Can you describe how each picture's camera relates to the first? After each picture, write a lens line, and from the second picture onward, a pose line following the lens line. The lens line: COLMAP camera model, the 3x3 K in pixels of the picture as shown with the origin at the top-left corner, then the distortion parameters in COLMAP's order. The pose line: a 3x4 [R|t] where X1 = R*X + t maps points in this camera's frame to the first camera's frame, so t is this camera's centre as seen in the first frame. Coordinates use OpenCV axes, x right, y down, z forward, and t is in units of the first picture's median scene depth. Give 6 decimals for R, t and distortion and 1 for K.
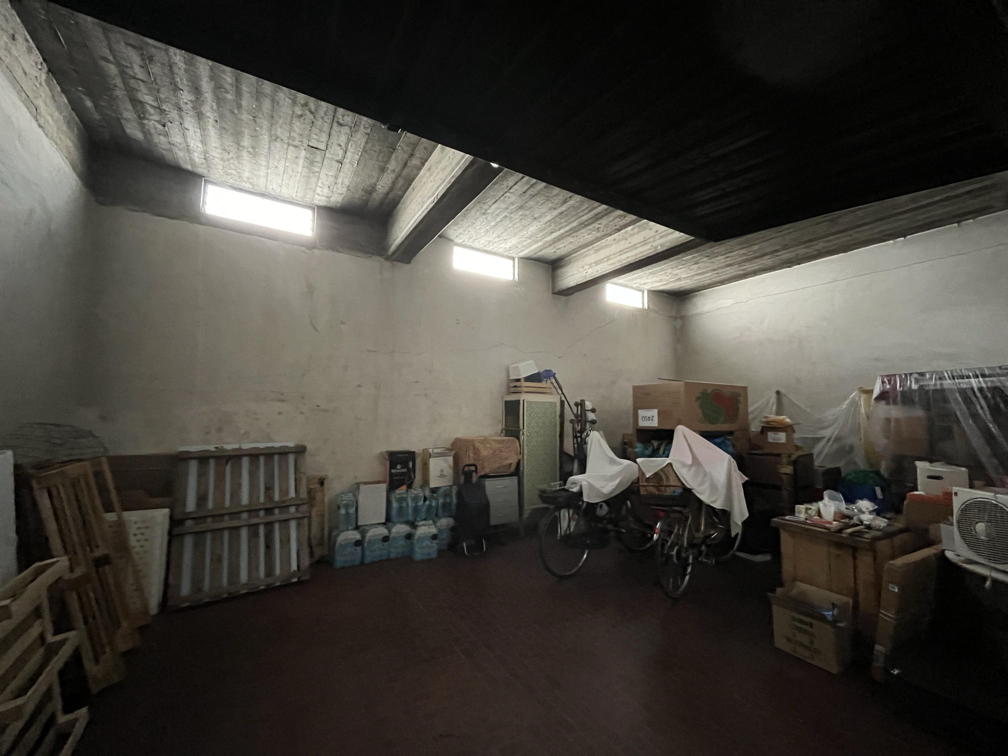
lens RADIAL K [[409.5, 0, 504.0], [0, 409.5, 378.0], [0, 0, 1]] dist [-0.001195, -0.000214]
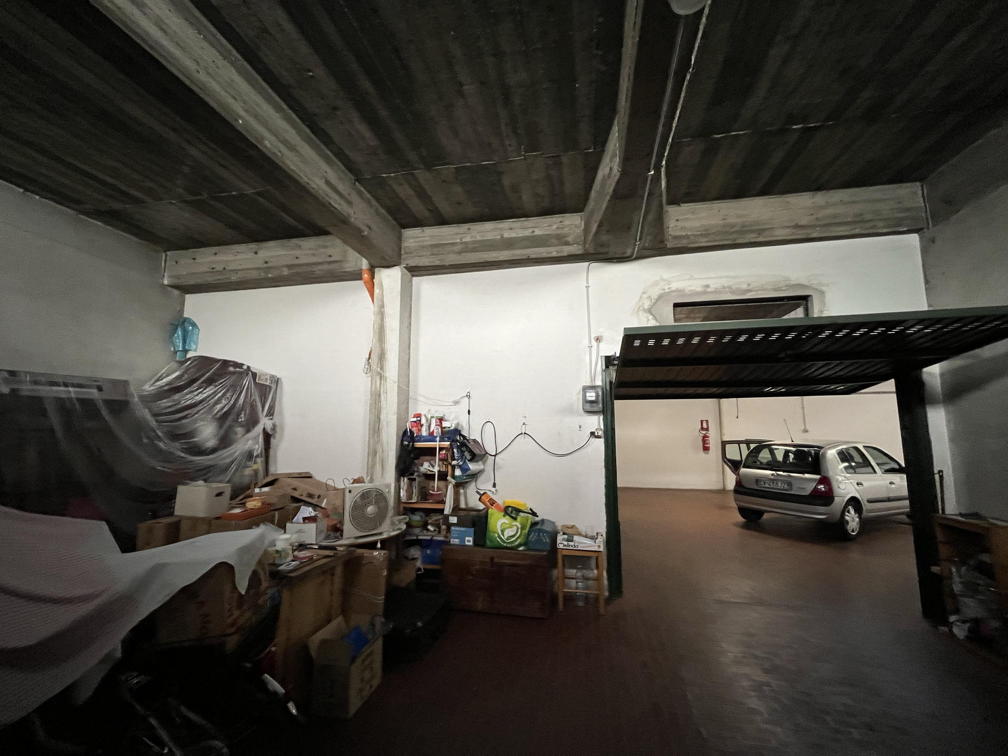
lens RADIAL K [[409.5, 0, 504.0], [0, 409.5, 378.0], [0, 0, 1]] dist [-0.001195, -0.000214]
pose [[-0.733598, 0.076627, 0.675250, -0.095632], [-0.066285, 0.980817, -0.183315, 0.066926], [-0.676343, -0.179239, -0.714446, 0.841268]]
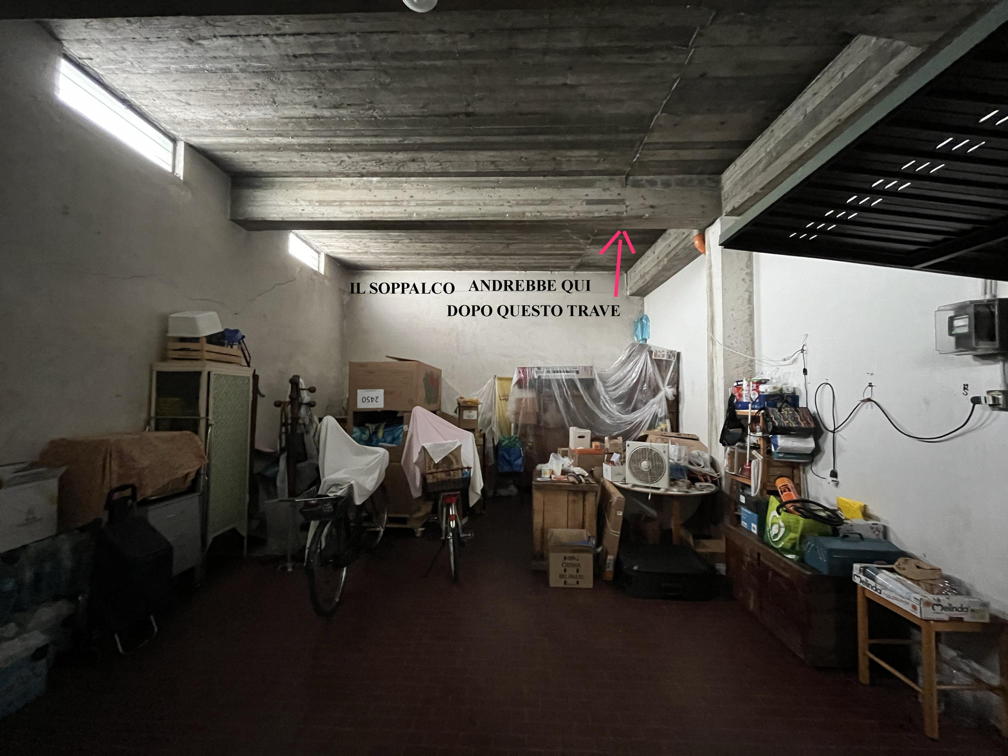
lens RADIAL K [[409.5, 0, 504.0], [0, 409.5, 378.0], [0, 0, 1]] dist [-0.001195, -0.000214]
pose [[0.538005, 0.038285, 0.842072, -0.255726], [-0.077675, 0.996969, 0.004299, 0.025992], [-0.839355, -0.067720, 0.539348, 0.282176]]
